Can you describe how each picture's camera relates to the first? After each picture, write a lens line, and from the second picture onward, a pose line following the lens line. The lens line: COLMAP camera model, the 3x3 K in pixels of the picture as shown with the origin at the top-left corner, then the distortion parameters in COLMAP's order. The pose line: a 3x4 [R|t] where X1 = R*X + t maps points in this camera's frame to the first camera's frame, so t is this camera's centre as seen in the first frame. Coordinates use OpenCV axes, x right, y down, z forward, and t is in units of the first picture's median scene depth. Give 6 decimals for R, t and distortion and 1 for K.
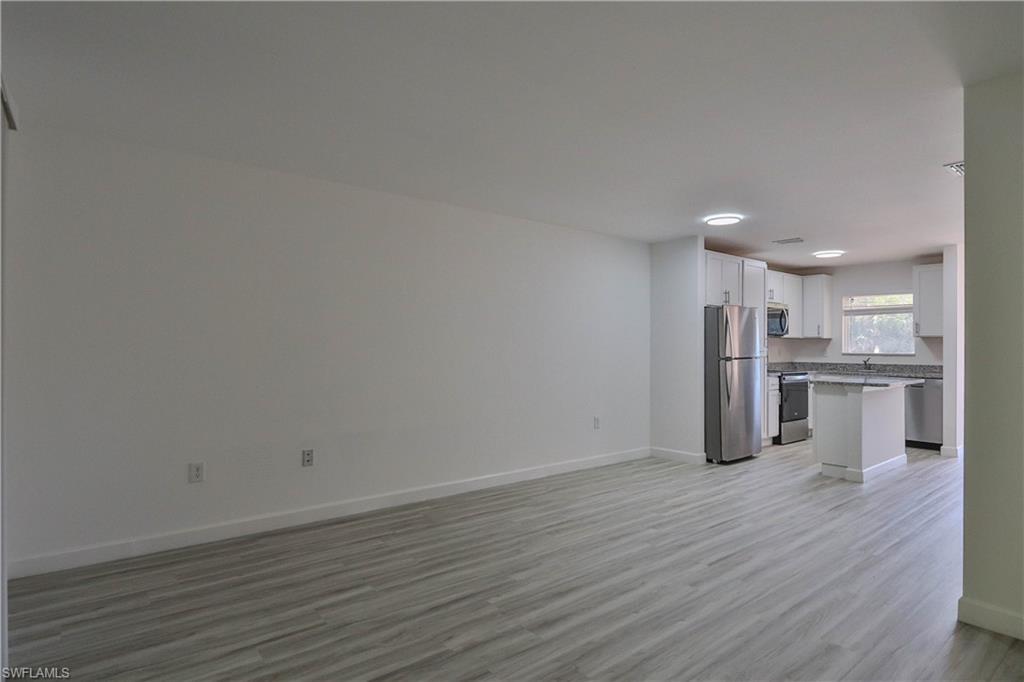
lens RADIAL K [[527.1, 0, 512.0], [0, 527.1, 341.0], [0, 0, 1]] dist [-0.011401, -0.000345]
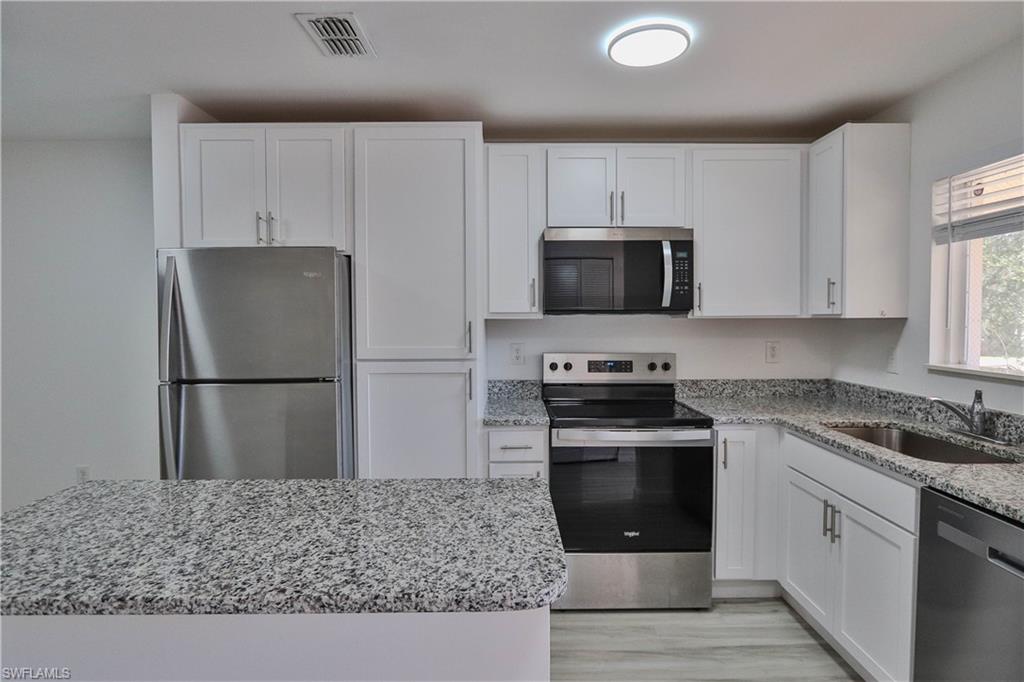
lens RADIAL K [[525.3, 0, 505.4], [0, 525.3, 336.8], [0, 0, 1]] dist [-0.013409, 0.001557]
pose [[0.797603, 0.015571, -0.602982, 0.739121], [0.012884, 0.998999, 0.042841, -0.012581], [0.603046, -0.041939, 0.796603, 0.723422]]
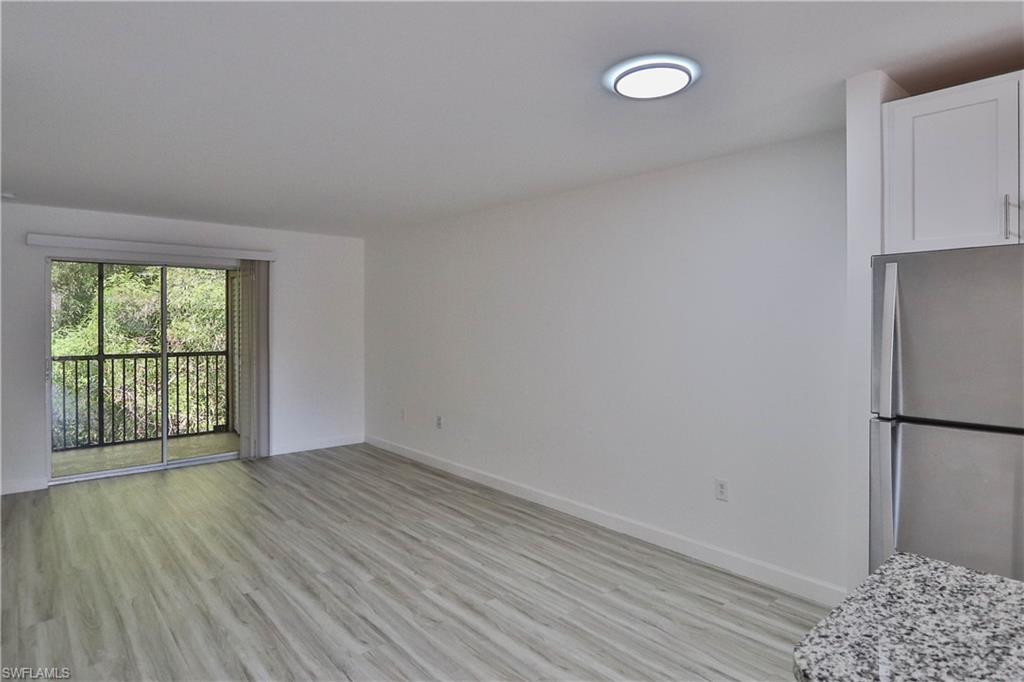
lens RADIAL K [[527.1, 0, 512.0], [0, 527.1, 341.0], [0, 0, 1]] dist [-0.011401, -0.000345]
pose [[0.099803, 0.031201, -0.994518, 0.612259], [0.005730, 0.999474, 0.031932, -0.023174], [0.994991, -0.008885, 0.099572, 0.633438]]
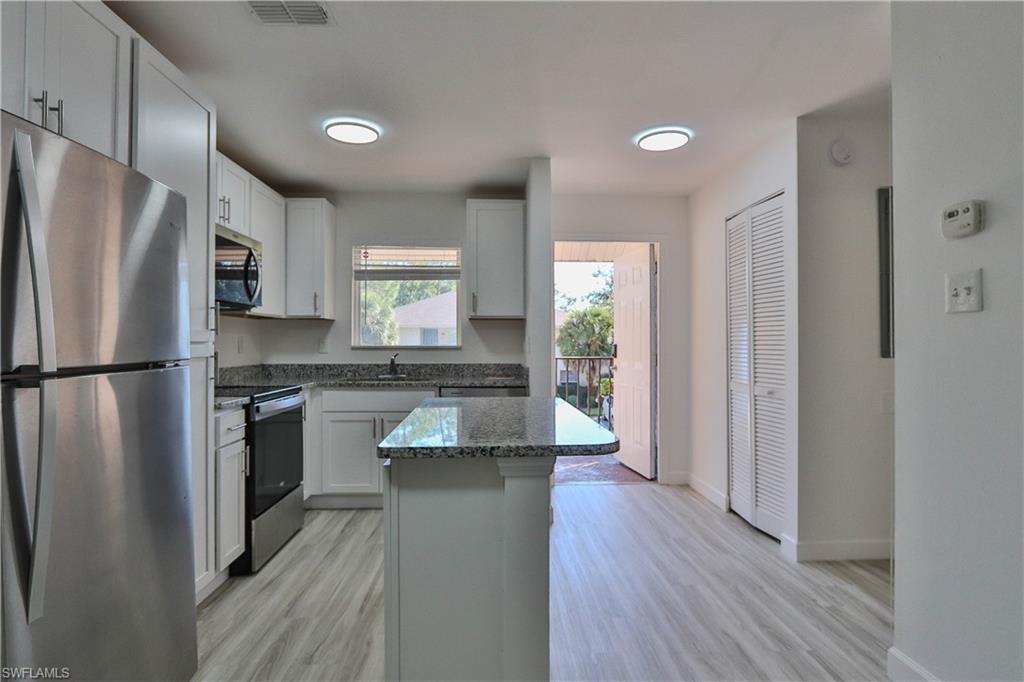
lens RADIAL K [[527.1, 0, 512.0], [0, 527.1, 341.0], [0, 0, 1]] dist [-0.011401, -0.000345]
pose [[0.566688, -0.002780, 0.823928, 0.311216], [-0.003923, 0.999974, 0.006073, 0.016087], [-0.823923, -0.006674, 0.566662, 0.642426]]
